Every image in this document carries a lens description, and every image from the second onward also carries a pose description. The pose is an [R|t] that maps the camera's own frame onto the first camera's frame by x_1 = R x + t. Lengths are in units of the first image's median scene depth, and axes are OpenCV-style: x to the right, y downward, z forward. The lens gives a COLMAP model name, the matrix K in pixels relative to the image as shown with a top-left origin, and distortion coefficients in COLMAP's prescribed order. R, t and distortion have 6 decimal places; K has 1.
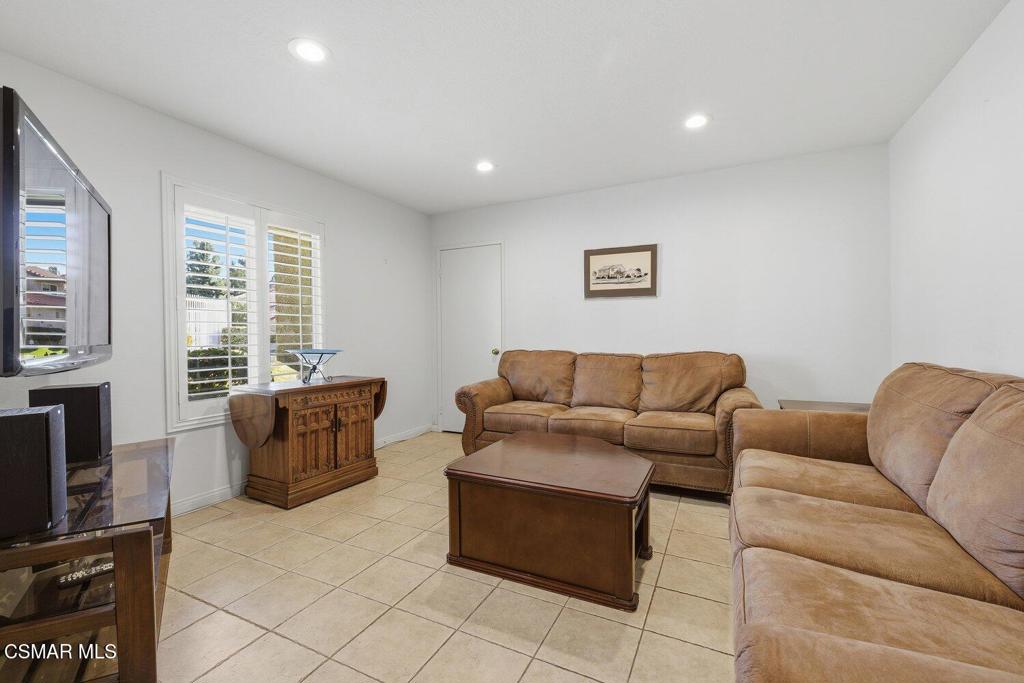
lens RADIAL K [[444.5, 0, 506.9], [0, 444.5, 346.2], [0, 0, 1]] dist [0.006322, 0.000097]
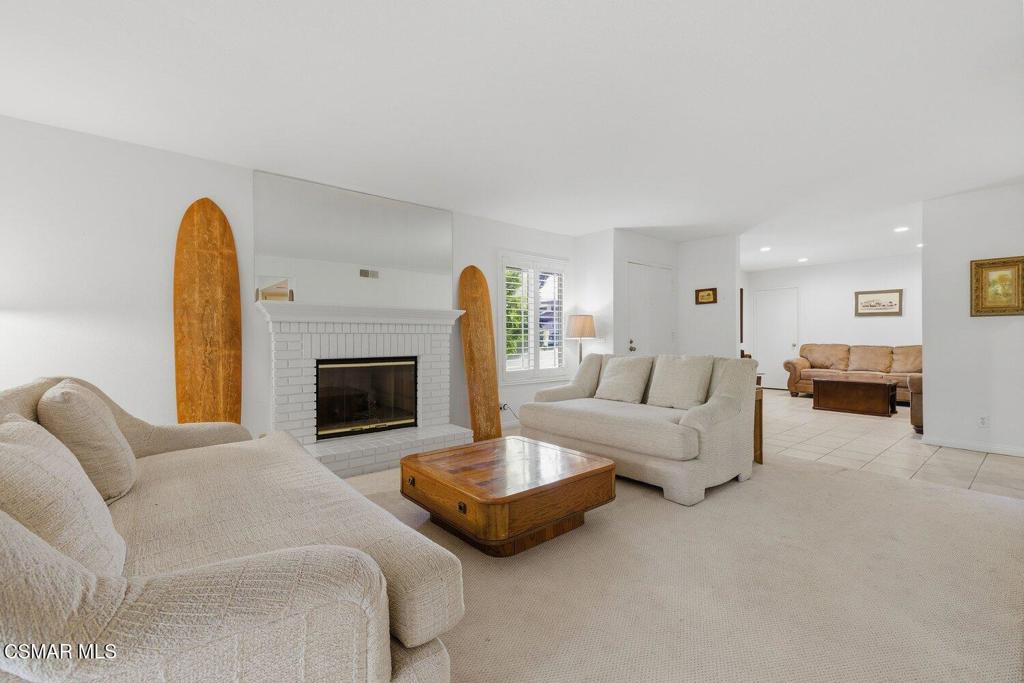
lens RADIAL K [[444.5, 0, 507.7], [0, 444.5, 342.0], [0, 0, 1]] dist [0.006322, 0.000097]
pose [[0.915118, 0.008306, -0.403101, -0.441335], [-0.010022, 0.999947, -0.002149, 0.020515], [0.403062, 0.006006, 0.915153, -1.438737]]
